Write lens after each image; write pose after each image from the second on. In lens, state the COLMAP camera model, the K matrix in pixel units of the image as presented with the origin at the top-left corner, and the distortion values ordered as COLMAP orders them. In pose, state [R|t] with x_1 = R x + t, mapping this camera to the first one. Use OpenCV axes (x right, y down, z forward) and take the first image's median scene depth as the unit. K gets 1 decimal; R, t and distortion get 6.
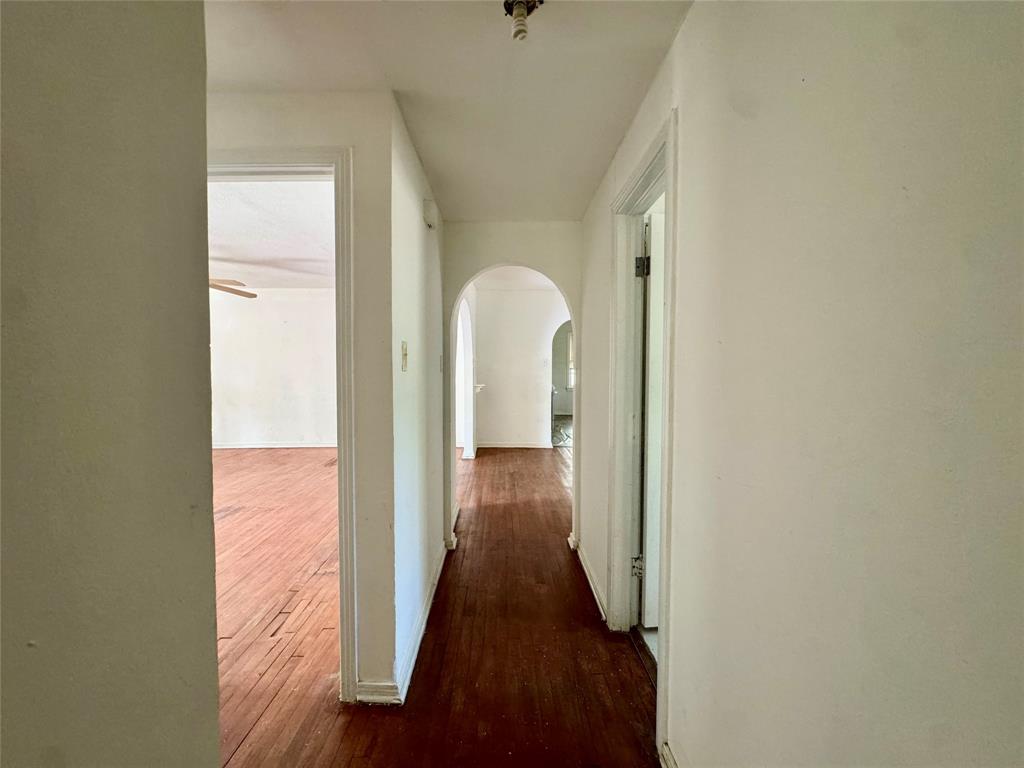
lens RADIAL K [[408.8, 0, 510.7], [0, 408.8, 382.9], [0, 0, 1]] dist [0.001016, -0.000248]
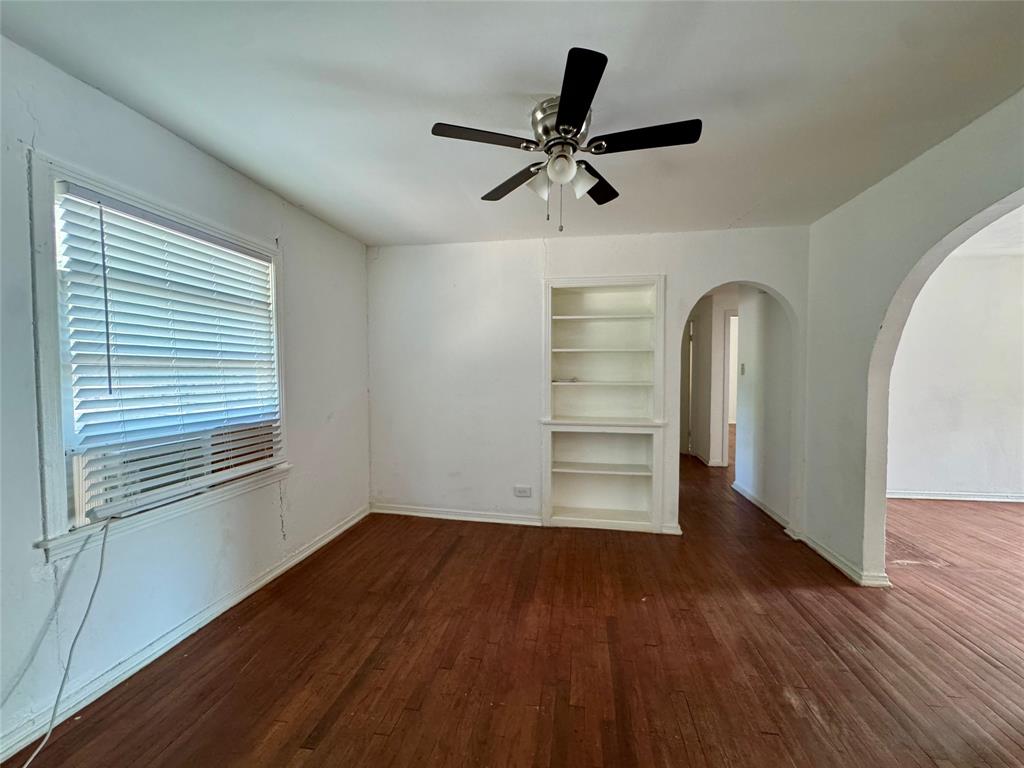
lens RADIAL K [[408.8, 0, 515.9], [0, 408.8, 383.3], [0, 0, 1]] dist [0.001016, -0.000248]
pose [[-0.983906, -0.004933, 0.178620, 0.303150], [0.007081, 0.997757, 0.066558, -0.073140], [-0.178548, 0.066752, -0.981664, 1.670796]]
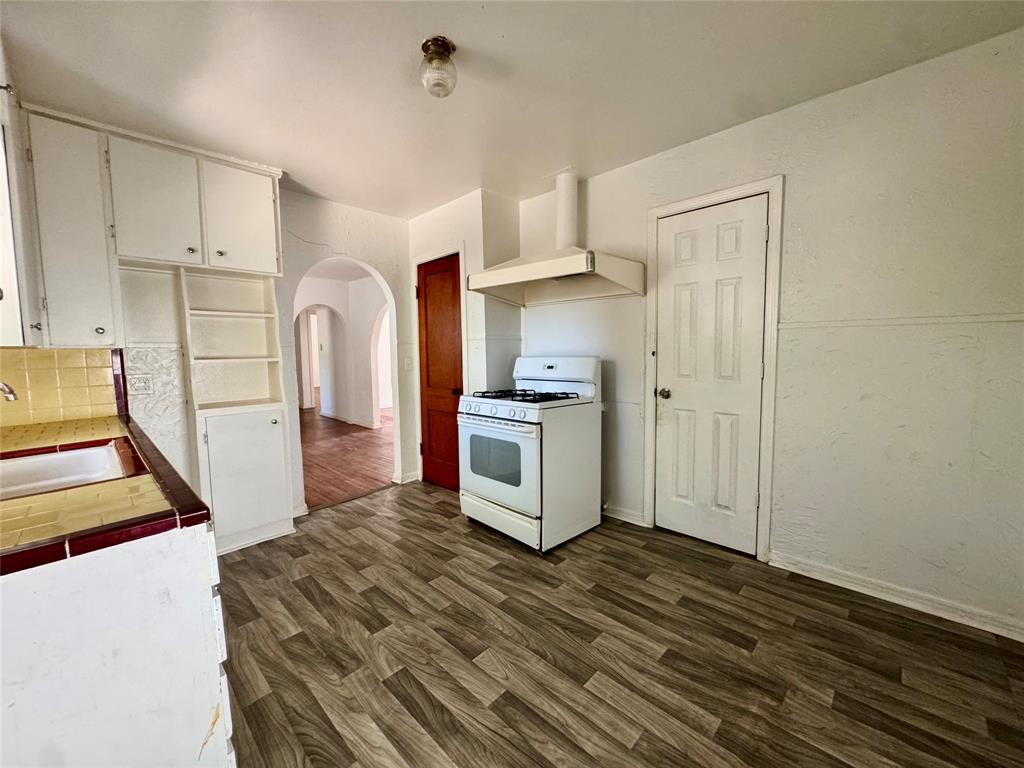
lens RADIAL K [[408.8, 0, 511.8], [0, 408.8, 381.1], [0, 0, 1]] dist [0.001016, -0.000248]
pose [[-0.694096, 0.069262, -0.716543, 0.693201], [-0.014175, 0.993853, 0.109798, -0.100396], [0.719743, 0.086367, -0.688848, 2.538376]]
